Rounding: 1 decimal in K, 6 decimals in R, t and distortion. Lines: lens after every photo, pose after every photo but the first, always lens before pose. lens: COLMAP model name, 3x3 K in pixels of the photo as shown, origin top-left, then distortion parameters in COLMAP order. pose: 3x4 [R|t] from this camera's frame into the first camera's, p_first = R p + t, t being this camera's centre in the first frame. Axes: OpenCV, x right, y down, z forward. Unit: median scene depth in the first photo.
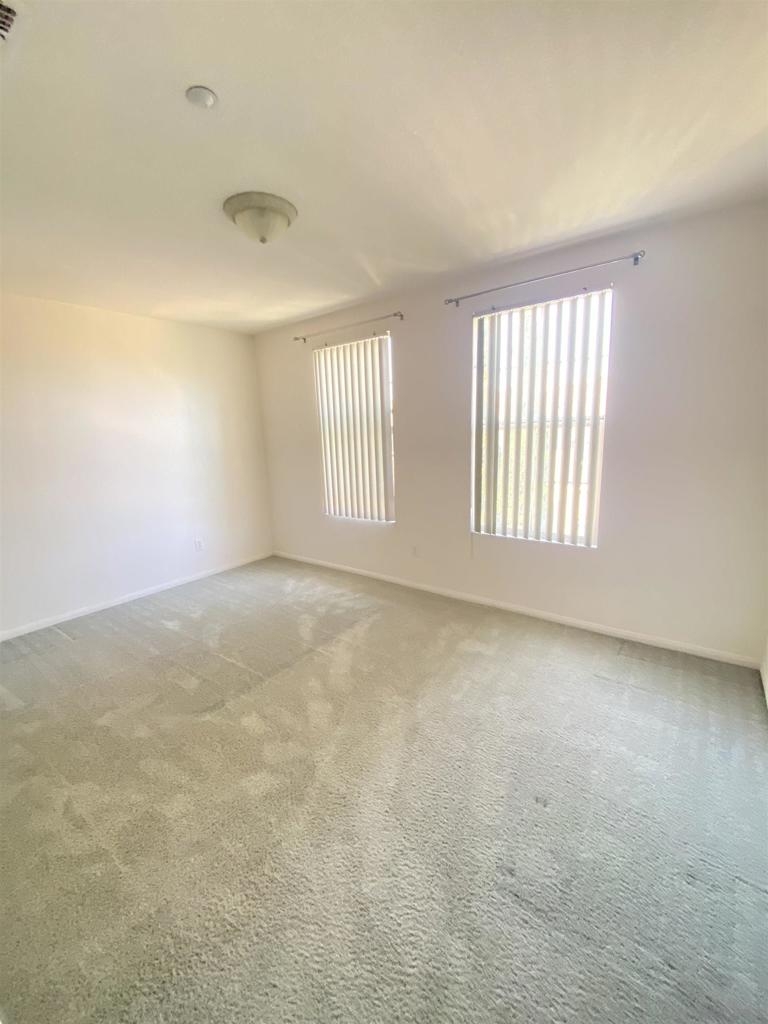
lens RADIAL K [[404.2, 0, 377.2], [0, 404.2, 509.0], [0, 0, 1]] dist [0.003662, -0.015027]
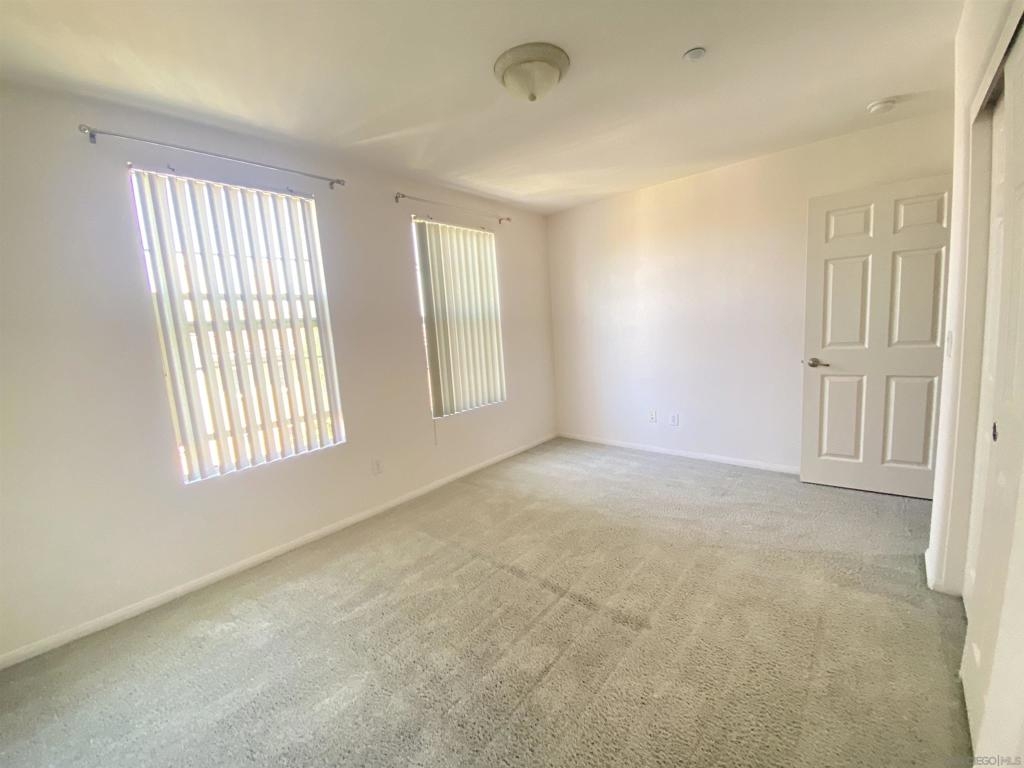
lens RADIAL K [[404.2, 0, 515.4], [0, 404.2, 381.6], [0, 0, 1]] dist [0.003662, -0.015027]
pose [[0.066381, -0.112514, 0.991430, -0.957500], [0.243628, 0.965376, 0.093245, -0.102723], [-0.967594, 0.235351, 0.091494, 0.832256]]
